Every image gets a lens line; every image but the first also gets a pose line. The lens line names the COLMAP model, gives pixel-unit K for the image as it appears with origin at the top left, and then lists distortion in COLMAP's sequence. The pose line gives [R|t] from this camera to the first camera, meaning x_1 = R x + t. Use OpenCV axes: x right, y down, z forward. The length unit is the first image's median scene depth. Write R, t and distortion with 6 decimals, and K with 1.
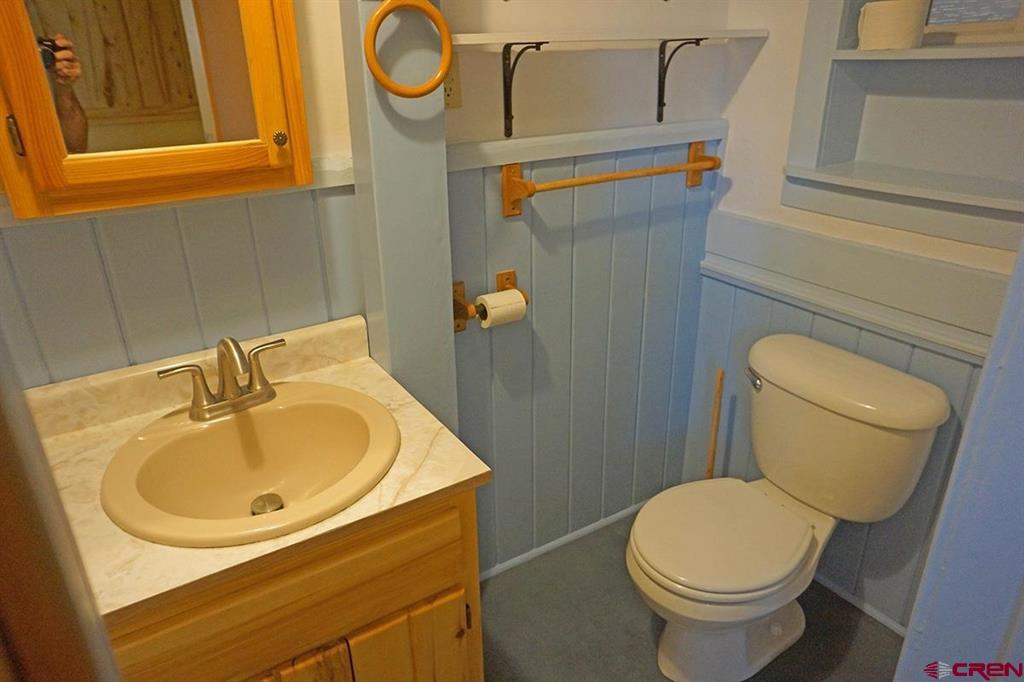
lens RADIAL K [[694.7, 0, 512.2], [0, 694.7, 340.0], [0, 0, 1]] dist [-0.065607, 0.089433]
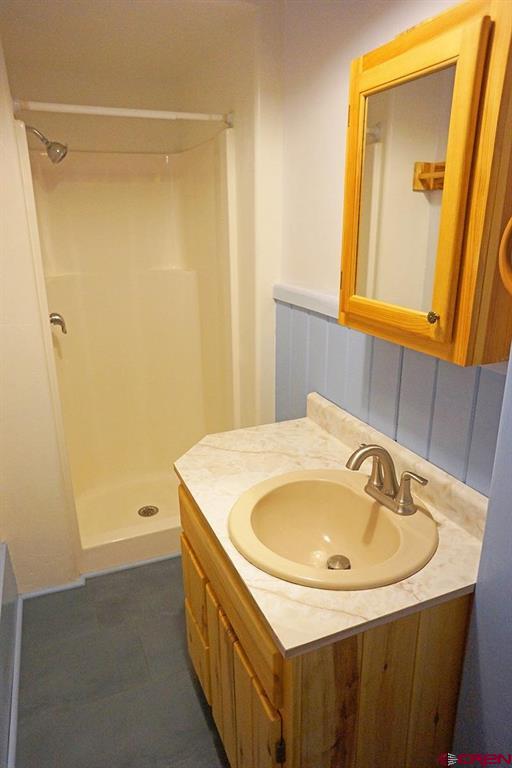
lens RADIAL K [[521.0, 0, 255.5], [0, 521.0, 386.3], [0, 0, 1]] dist [-0.065607, 0.089433]
pose [[-0.175916, 0.325437, -0.929056, 0.490446], [-0.380664, 0.847867, 0.369076, -0.358539], [0.907826, 0.418584, -0.025271, 0.720884]]
